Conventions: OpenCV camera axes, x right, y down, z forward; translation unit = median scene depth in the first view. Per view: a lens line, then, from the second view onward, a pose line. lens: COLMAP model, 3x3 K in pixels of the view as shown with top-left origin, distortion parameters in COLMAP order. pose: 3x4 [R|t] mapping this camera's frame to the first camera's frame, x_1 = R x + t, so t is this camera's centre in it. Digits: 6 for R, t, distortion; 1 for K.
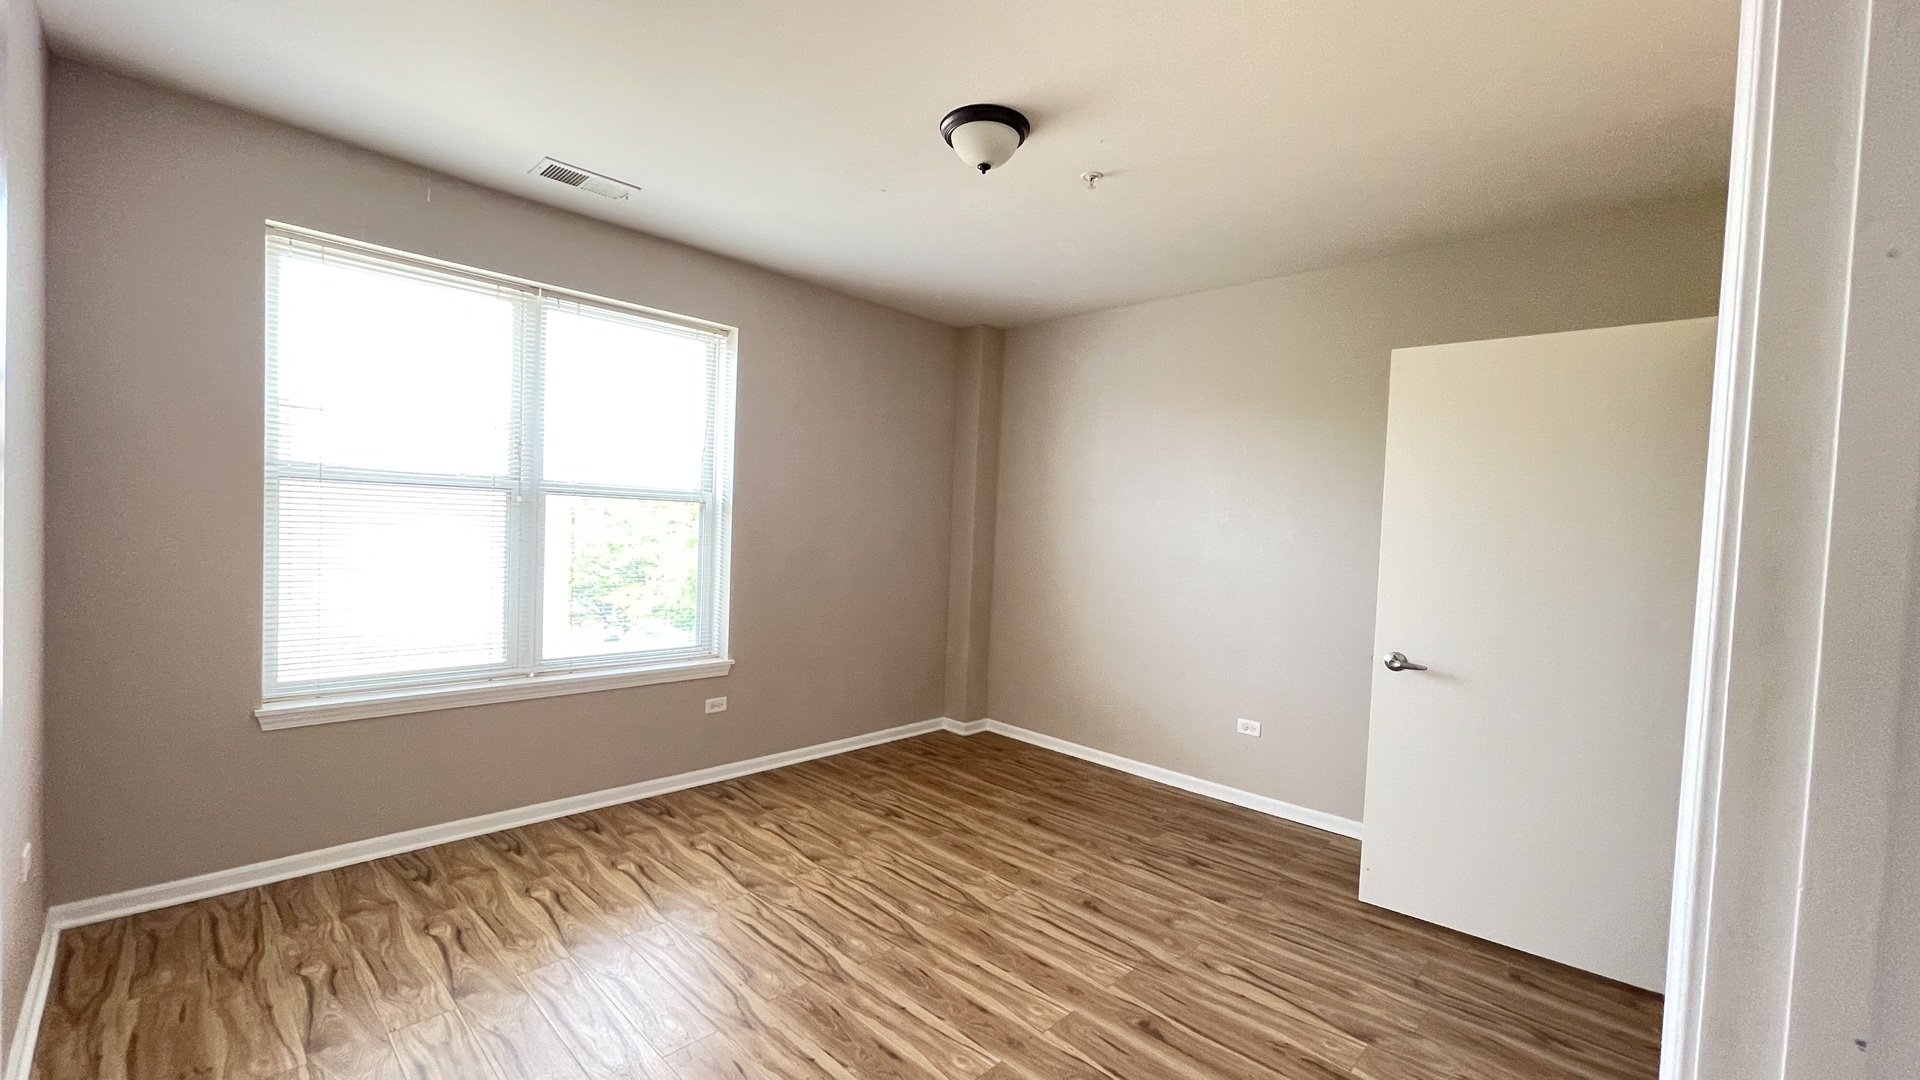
lens RADIAL K [[773.3, 0, 950.8], [0, 773.3, 553.7], [0, 0, 1]] dist [-0.001590, -0.000103]
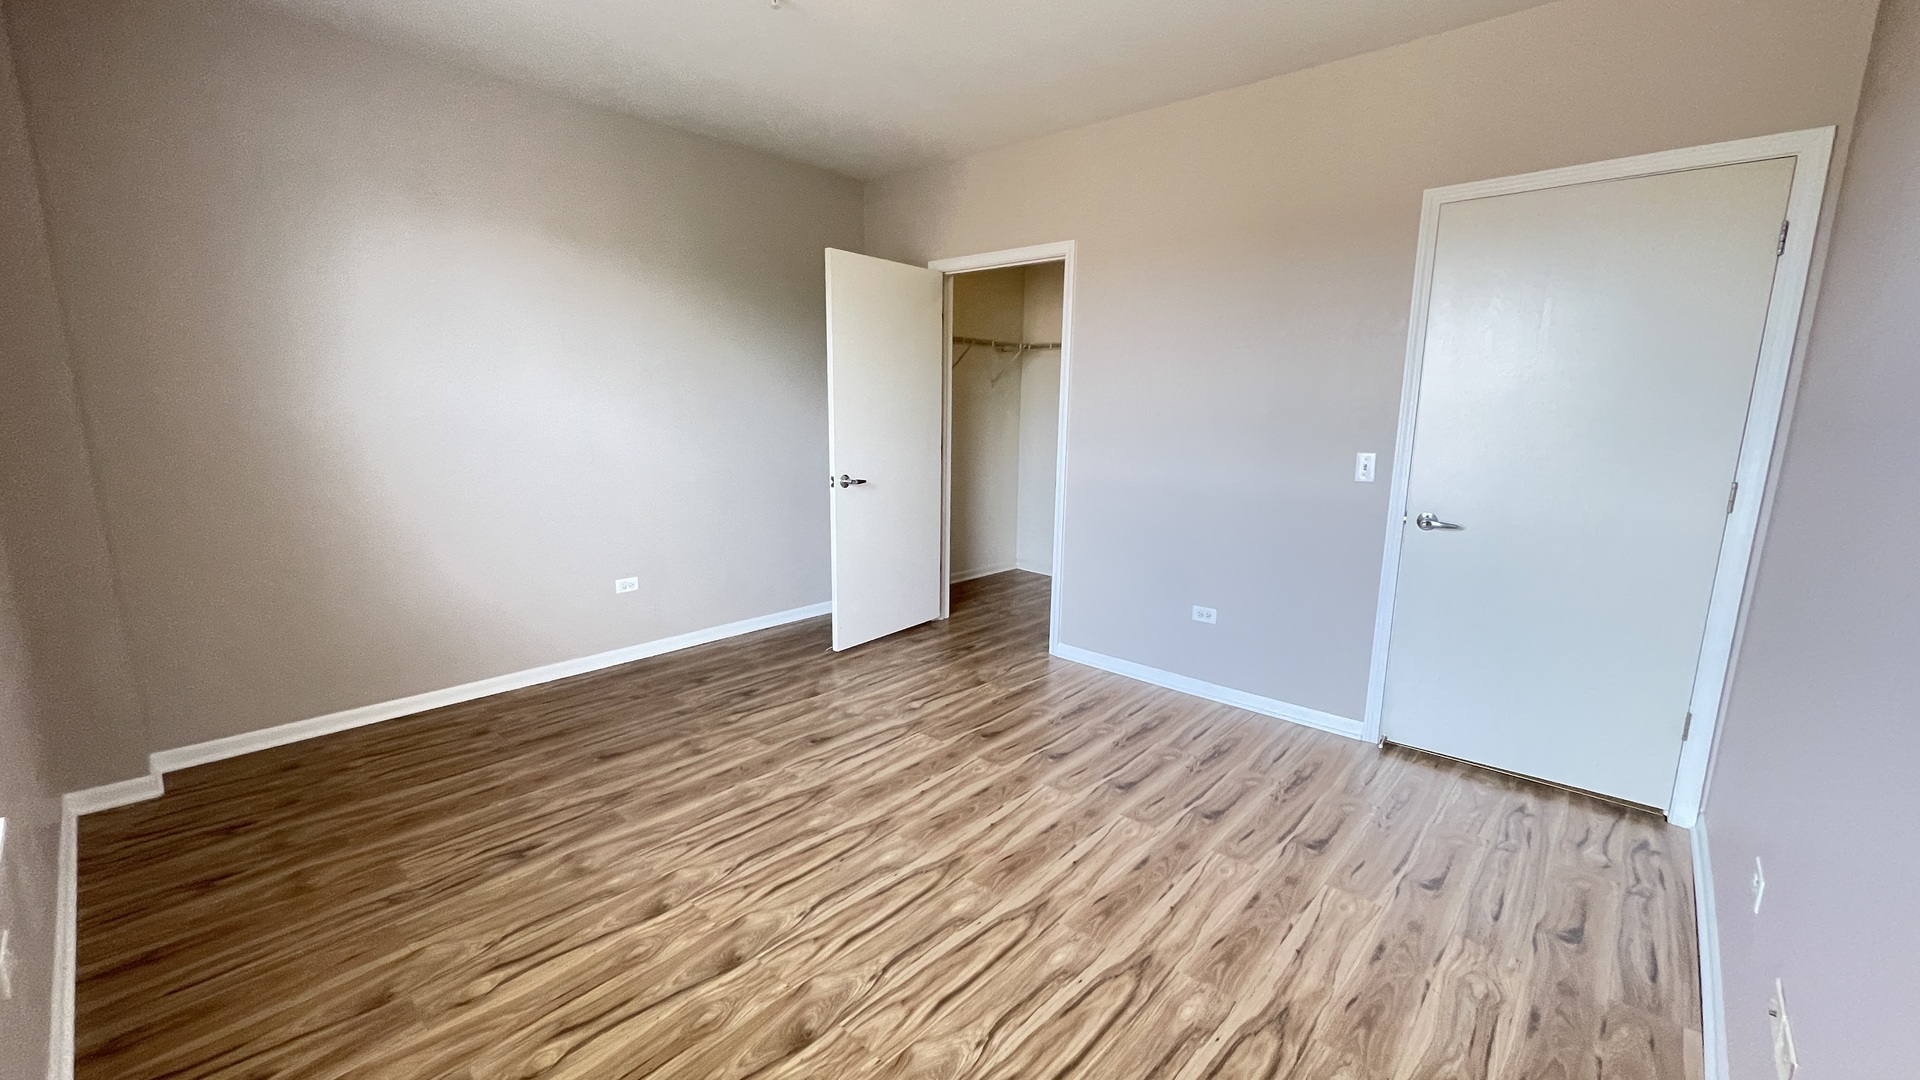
lens RADIAL K [[773.3, 0, 950.3], [0, 773.3, 549.4], [0, 0, 1]] dist [-0.001590, -0.000103]
pose [[-0.031209, -0.230670, 0.972532, -0.726192], [0.027831, 0.972428, 0.231538, -0.053505], [-0.999125, 0.034292, -0.023929, 0.718688]]
